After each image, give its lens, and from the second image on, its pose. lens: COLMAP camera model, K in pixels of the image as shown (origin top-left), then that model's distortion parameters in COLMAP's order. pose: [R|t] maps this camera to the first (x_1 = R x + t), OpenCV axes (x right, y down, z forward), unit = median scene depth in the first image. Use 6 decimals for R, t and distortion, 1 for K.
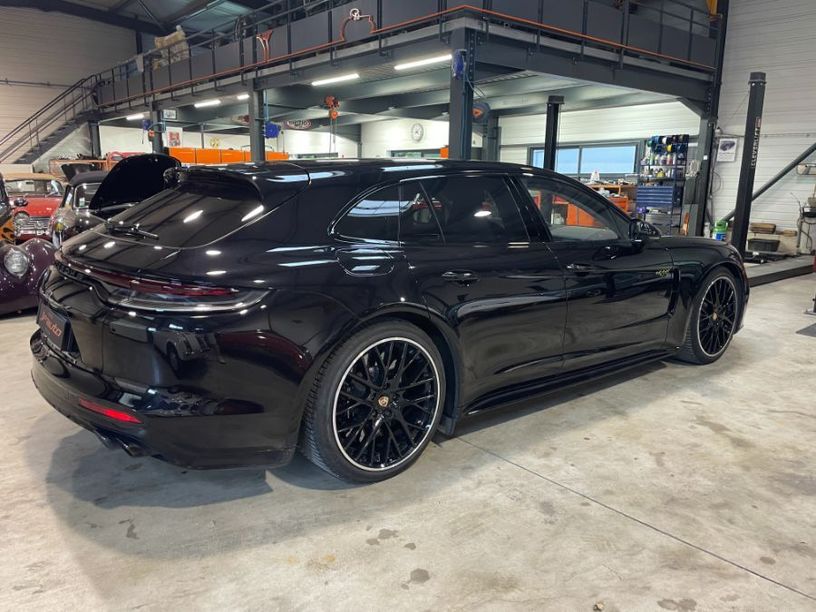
lens RADIAL K [[620.1, 0, 404.7], [0, 620.1, 303.6], [0, 0, 1]] dist [0.096413, -0.131151]
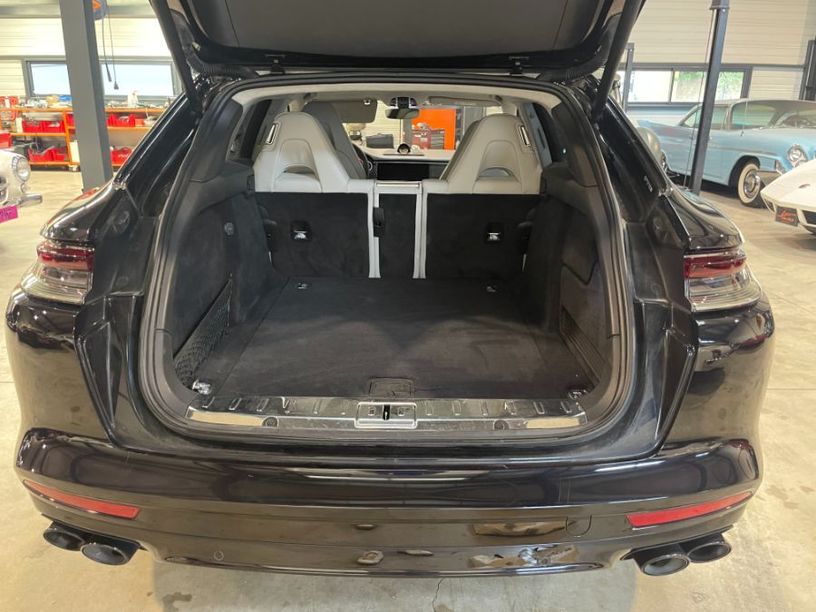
lens RADIAL K [[620.1, 0, 404.7], [0, 620.1, 303.6], [0, 0, 1]] dist [0.096413, -0.131151]
pose [[0.640224, -0.227120, 0.733845, -0.620652], [0.147388, 0.973864, 0.172819, -0.081282], [-0.753916, -0.002483, 0.656966, 0.521032]]
